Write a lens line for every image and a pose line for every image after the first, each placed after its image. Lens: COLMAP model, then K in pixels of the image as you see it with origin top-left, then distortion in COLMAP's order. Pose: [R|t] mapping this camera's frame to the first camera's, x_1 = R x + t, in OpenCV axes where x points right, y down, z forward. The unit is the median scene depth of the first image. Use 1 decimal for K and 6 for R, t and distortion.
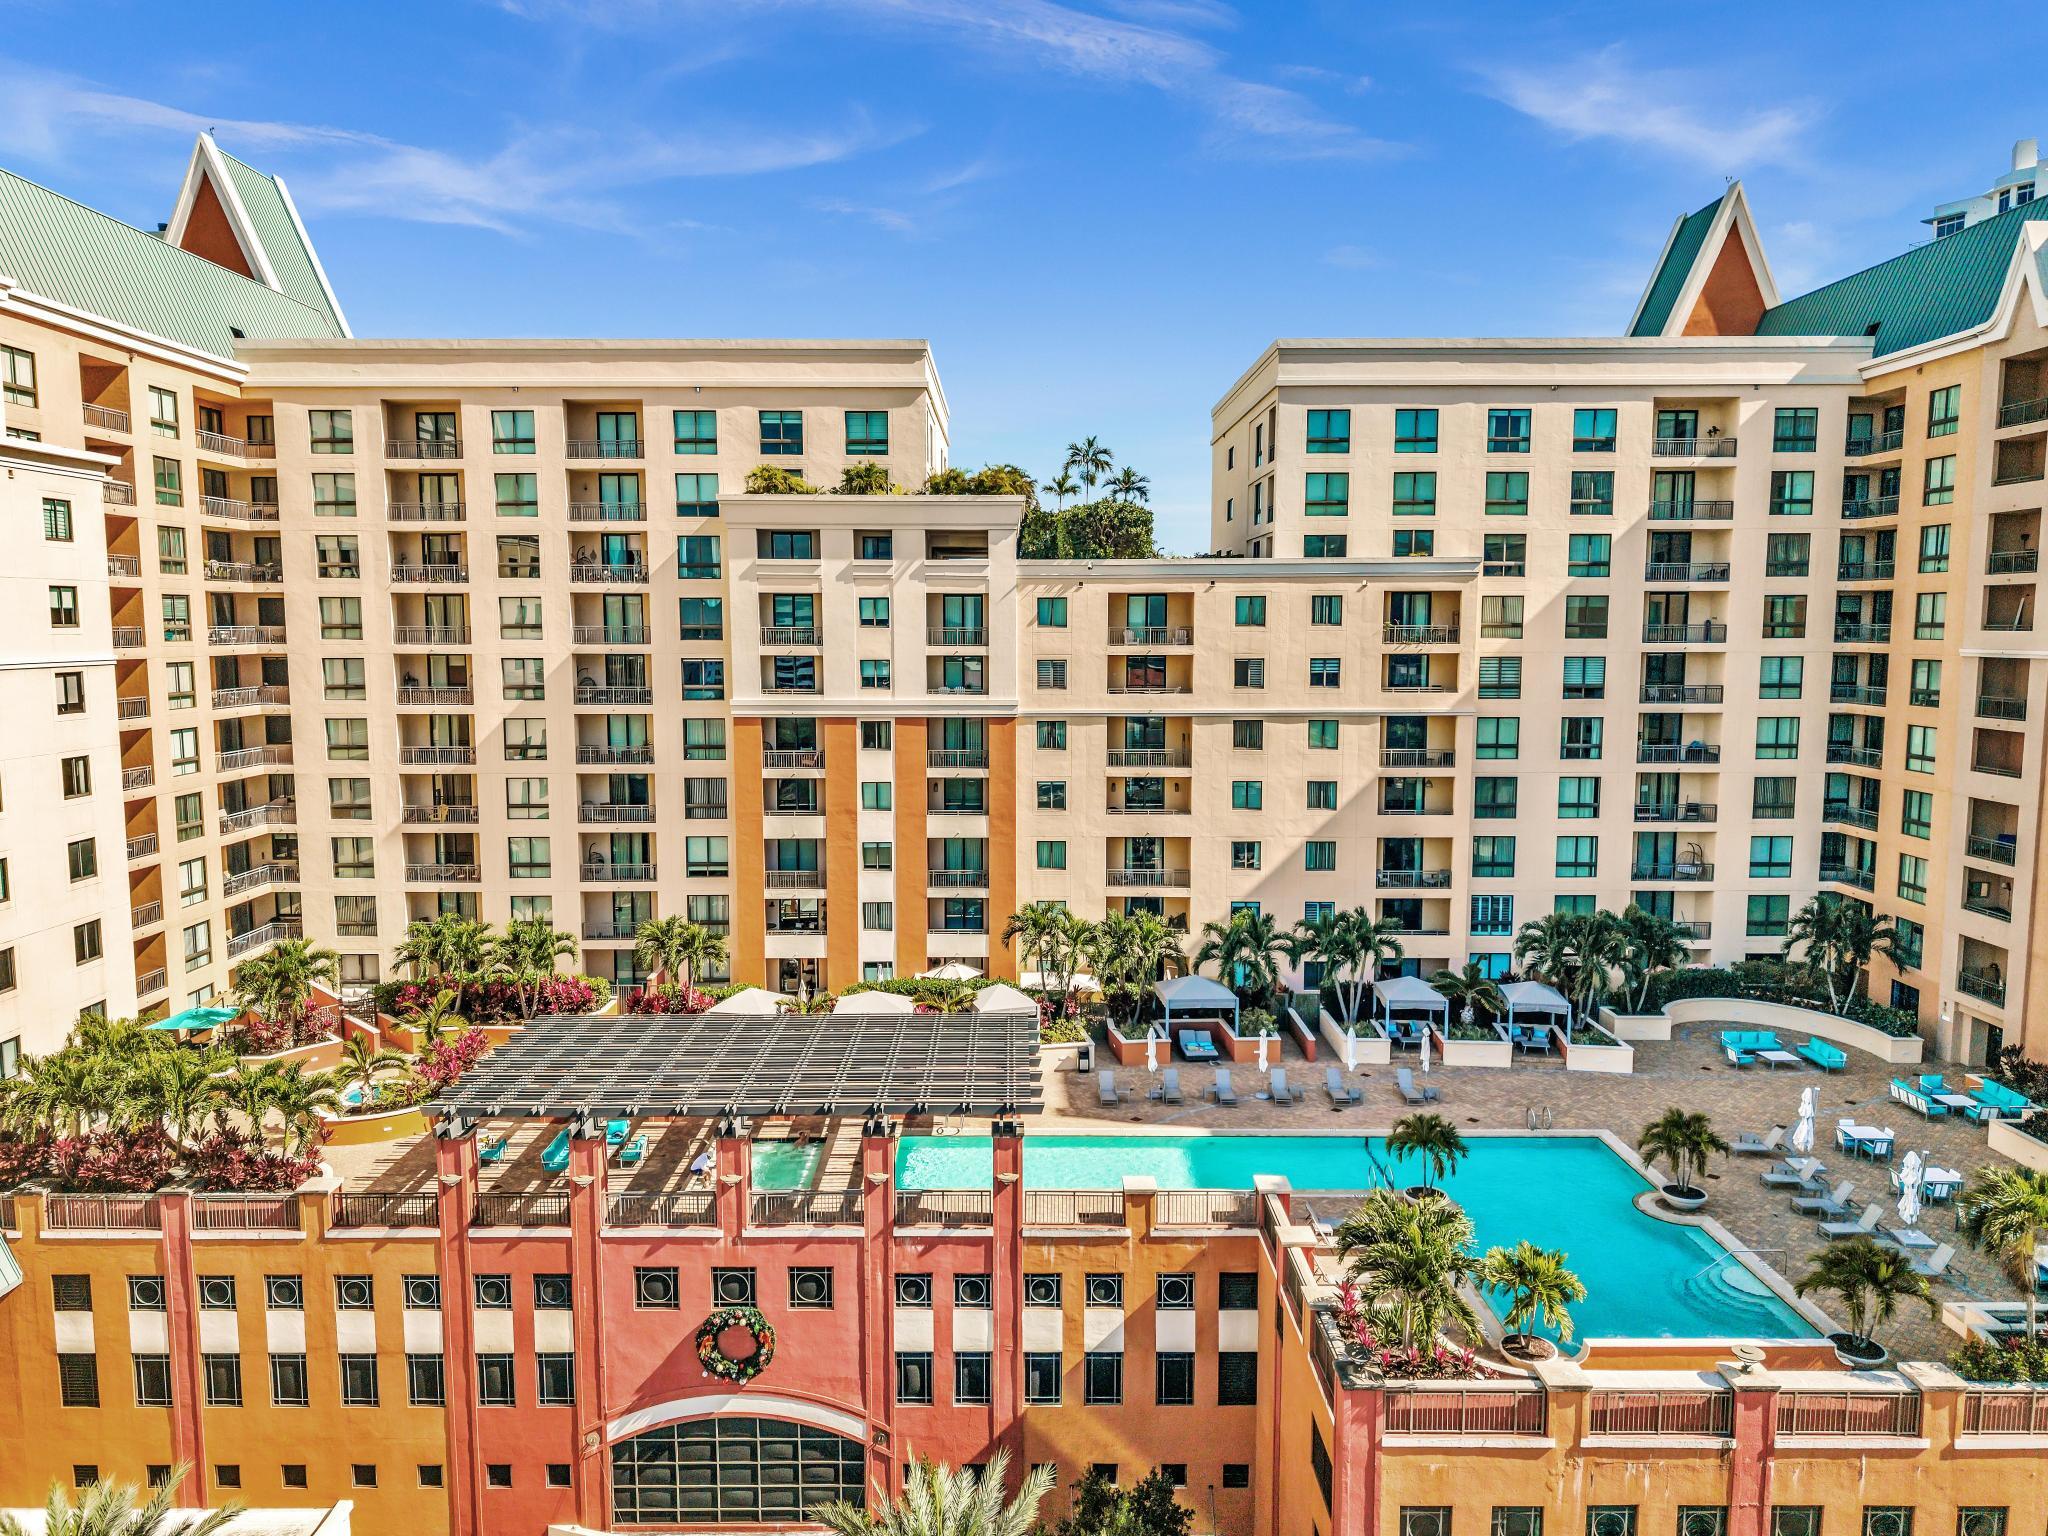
lens RADIAL K [[1383.9, 0, 1013.0], [0, 1383.9, 770.4], [0, 0, 1]] dist [0.026409, -0.028923]
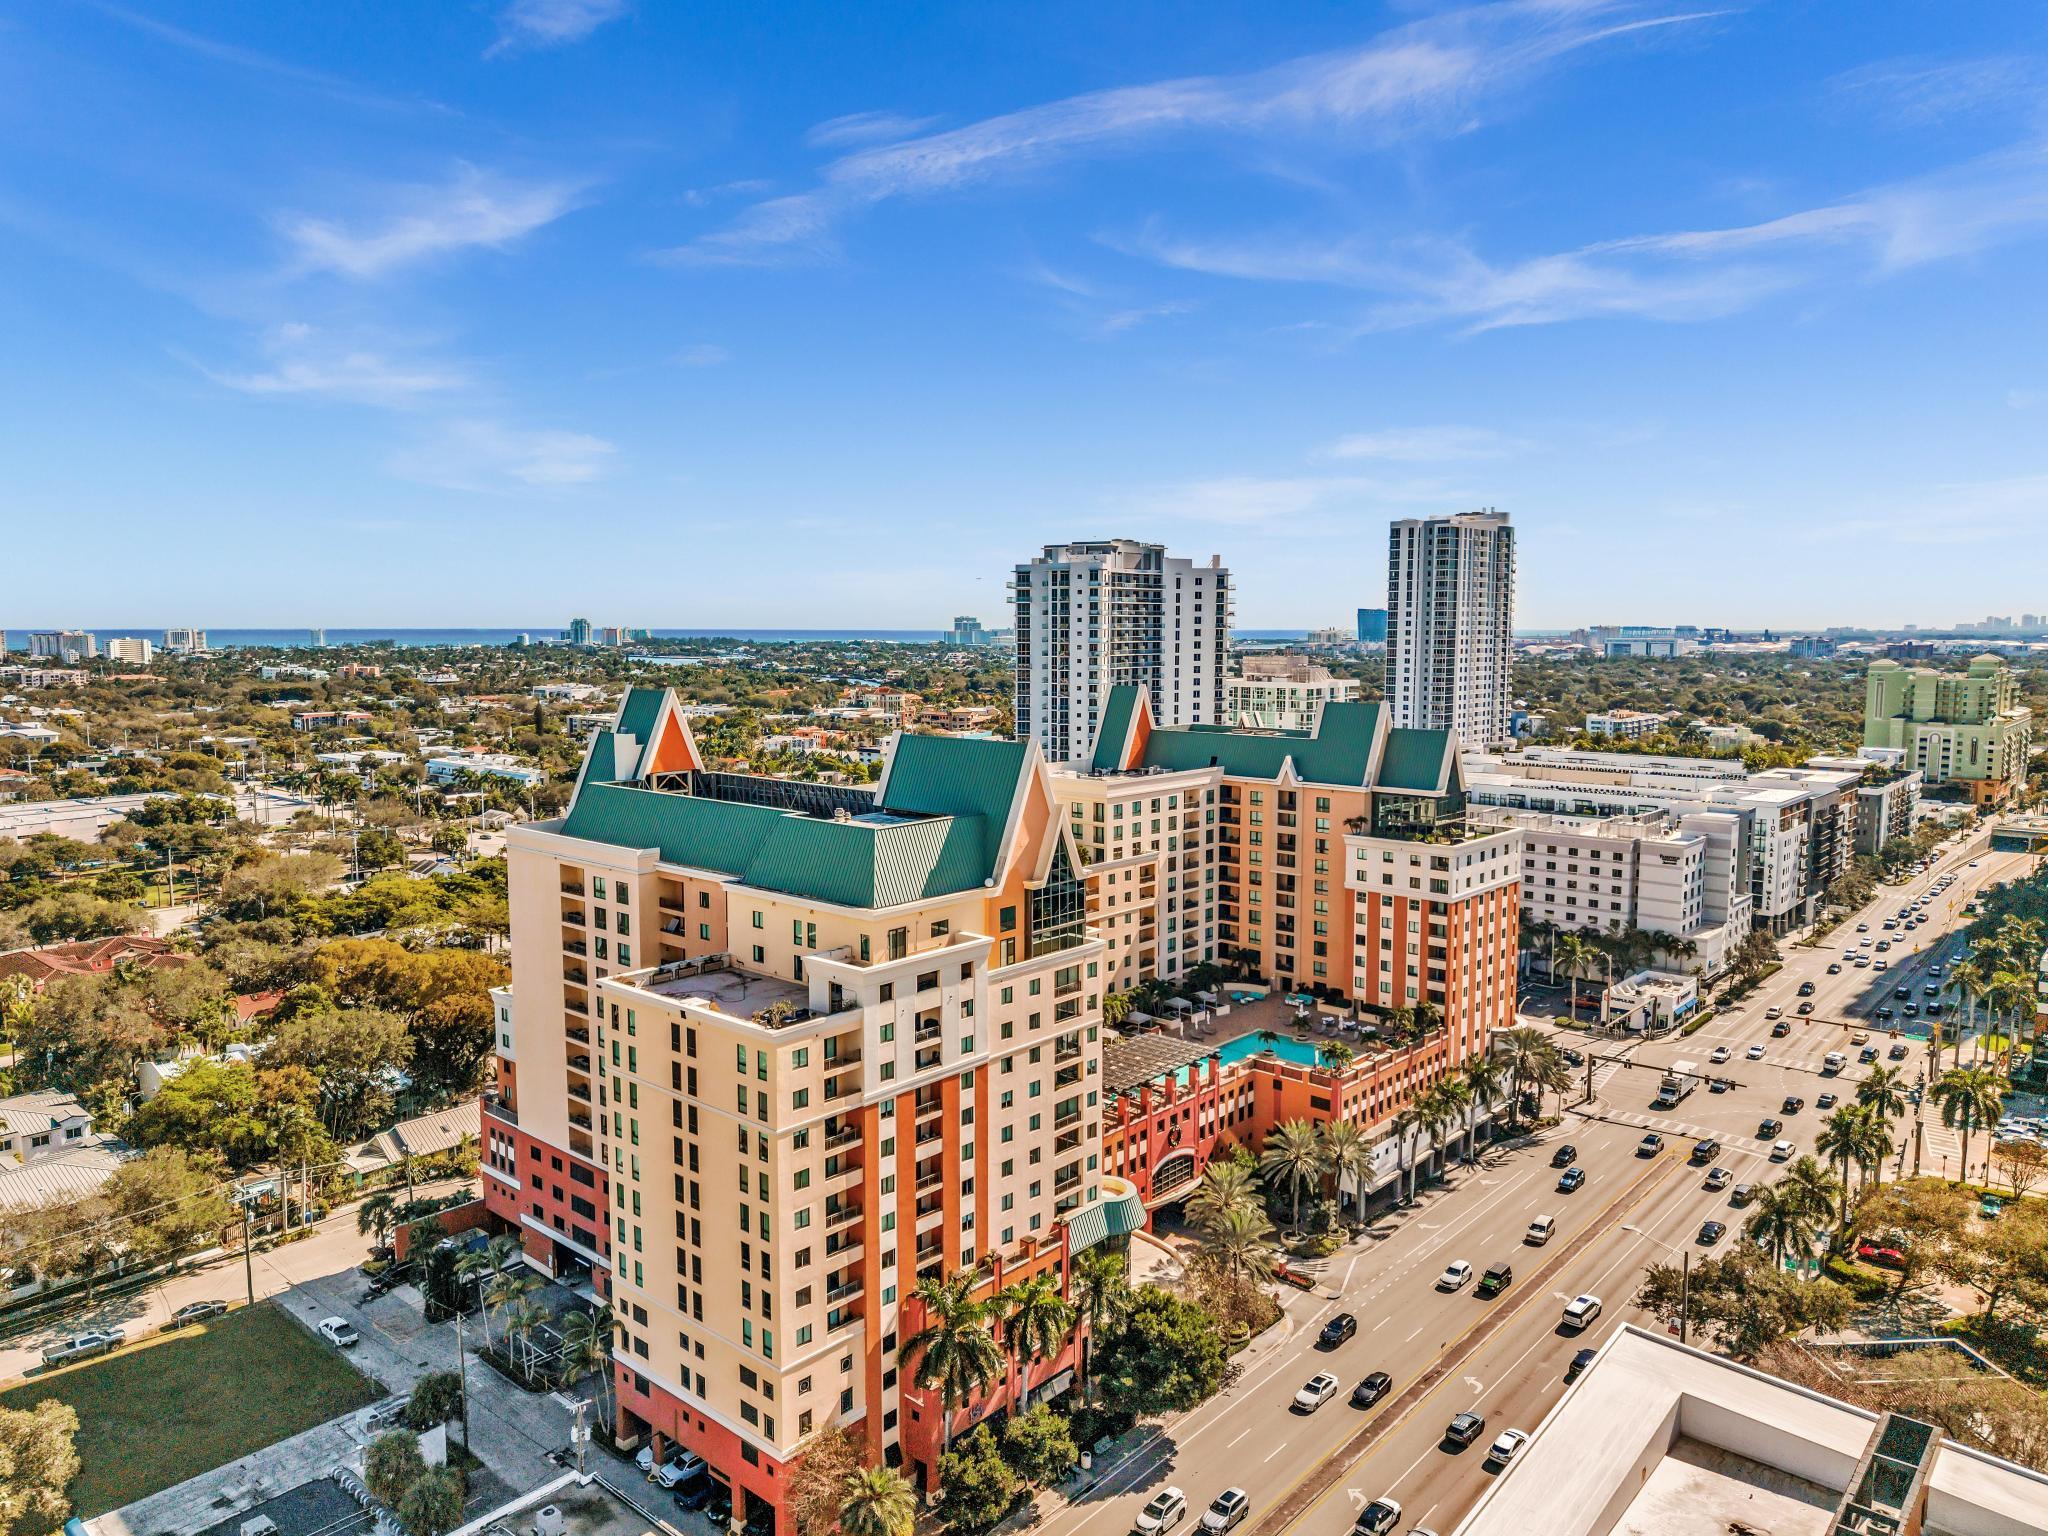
lens RADIAL K [[1377.4, 0, 988.4], [0, 1377.4, 801.2], [0, 0, 1]] dist [0.051630, -0.051403]
pose [[0.675276, -0.093956, 0.731556, -2.003595], [0.080523, 0.995316, 0.053503, -0.439985], [-0.733156, 0.022778, 0.679679, -0.706521]]
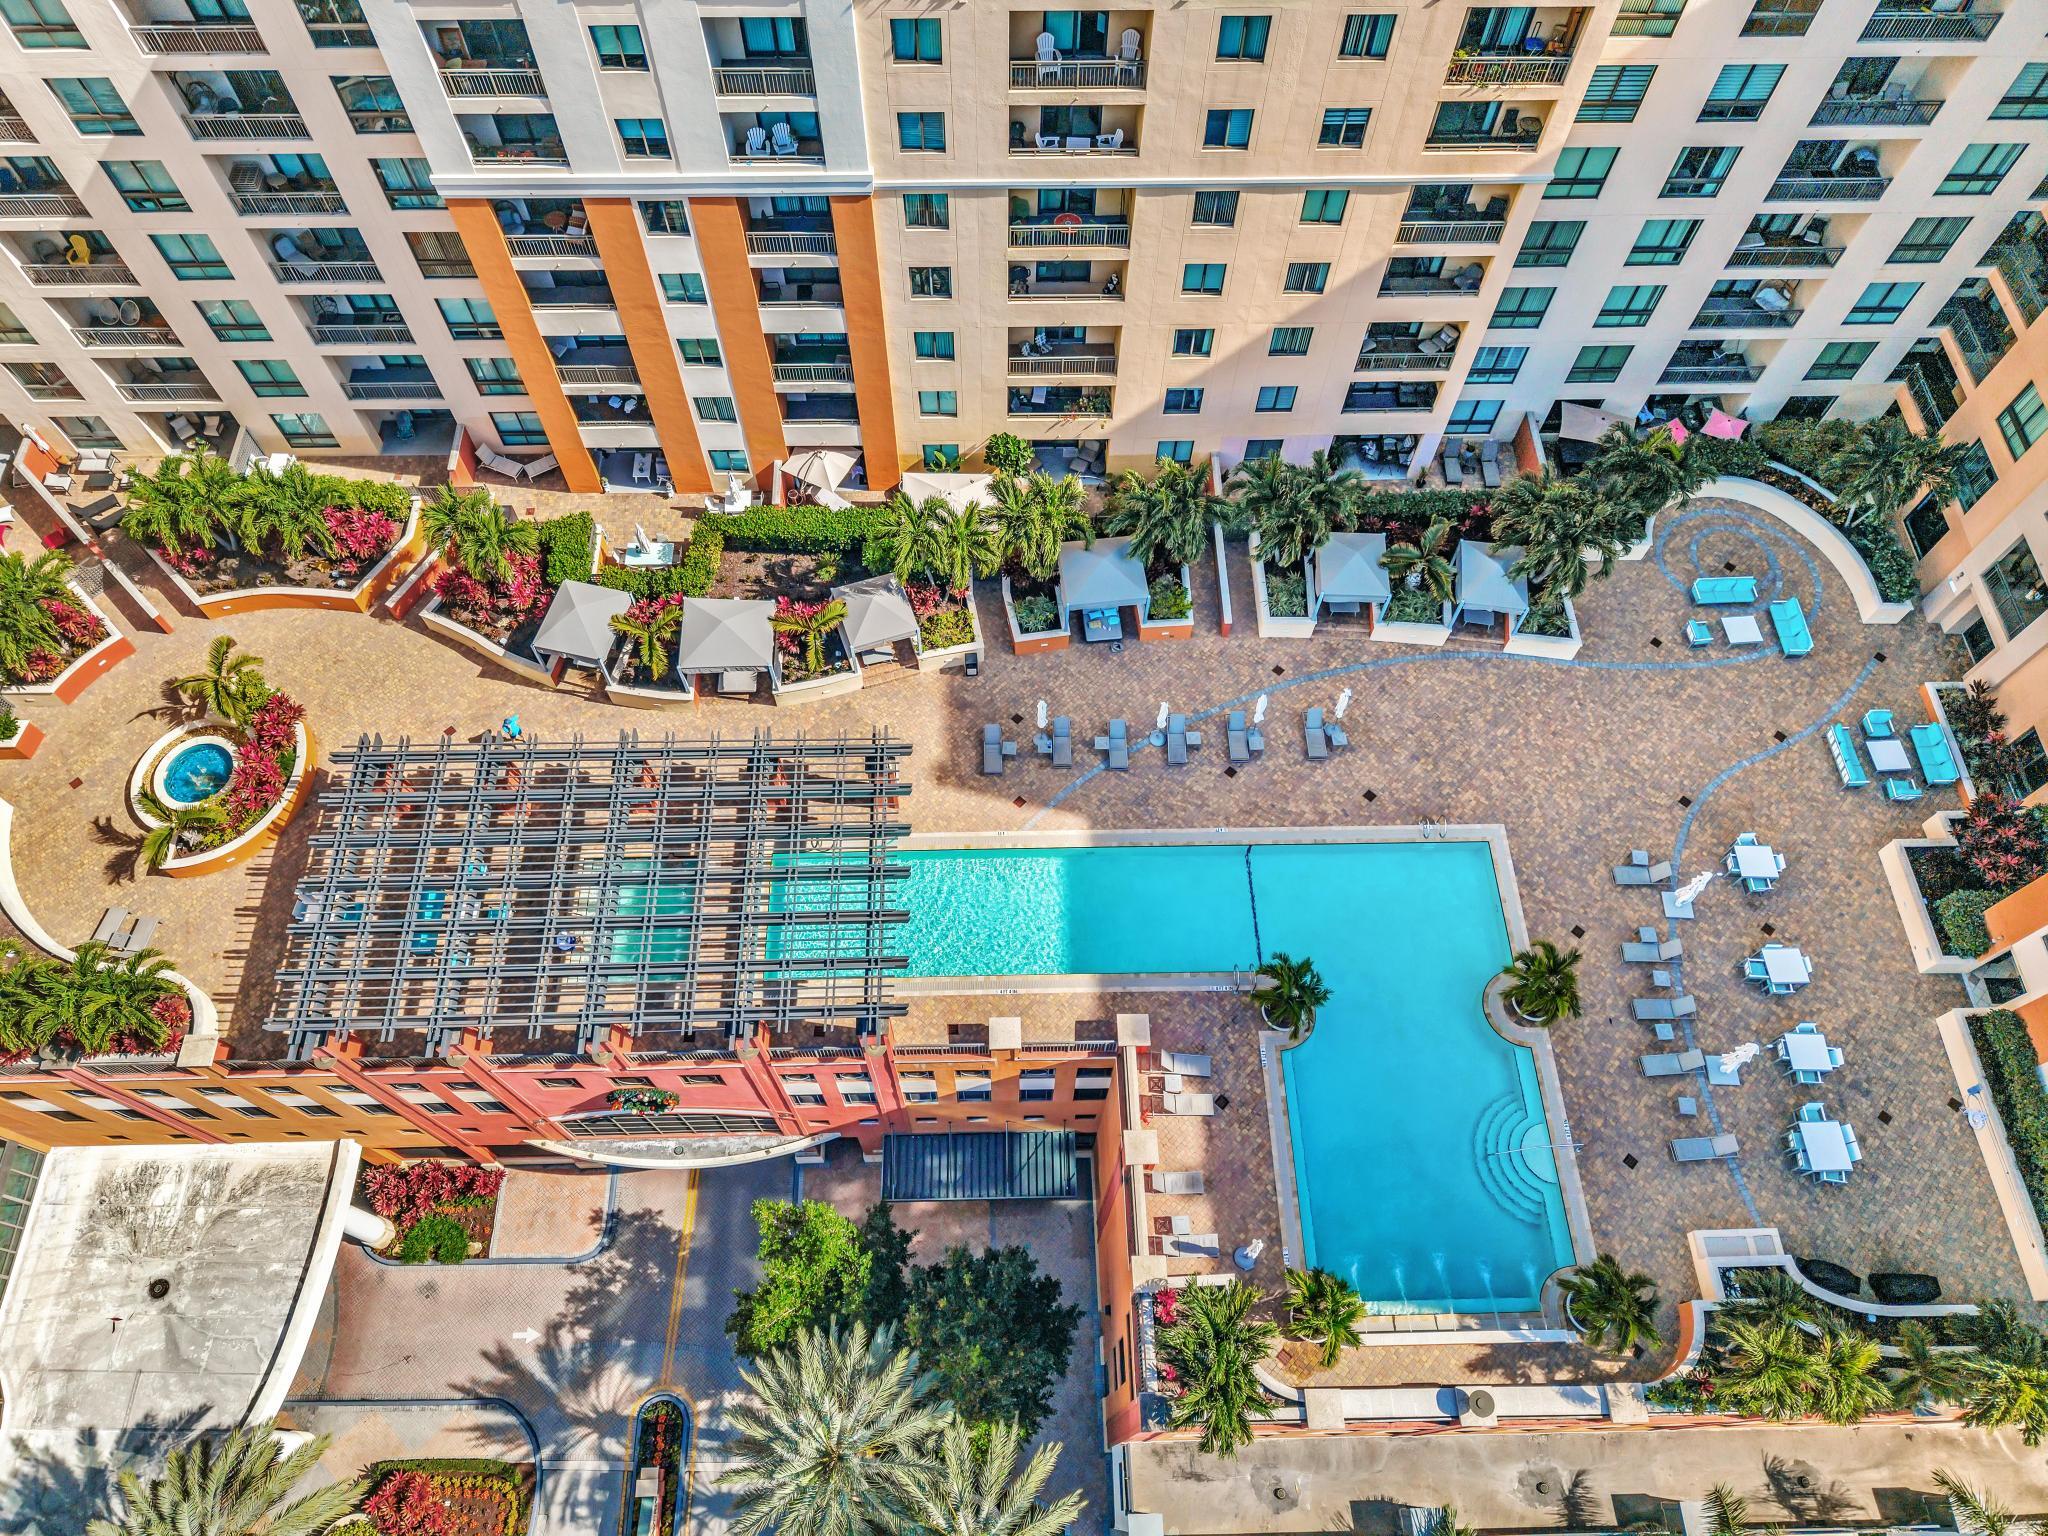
lens RADIAL K [[1369.6, 0, 1012.8], [0, 1369.6, 770.5], [0, 0, 1]] dist [0.026905, -0.028082]
pose [[0.999722, -0.016427, 0.016931, 0.055141], [-0.004819, 0.560373, 0.828226, -0.434090], [-0.023093, -0.828077, 0.560138, 0.393594]]
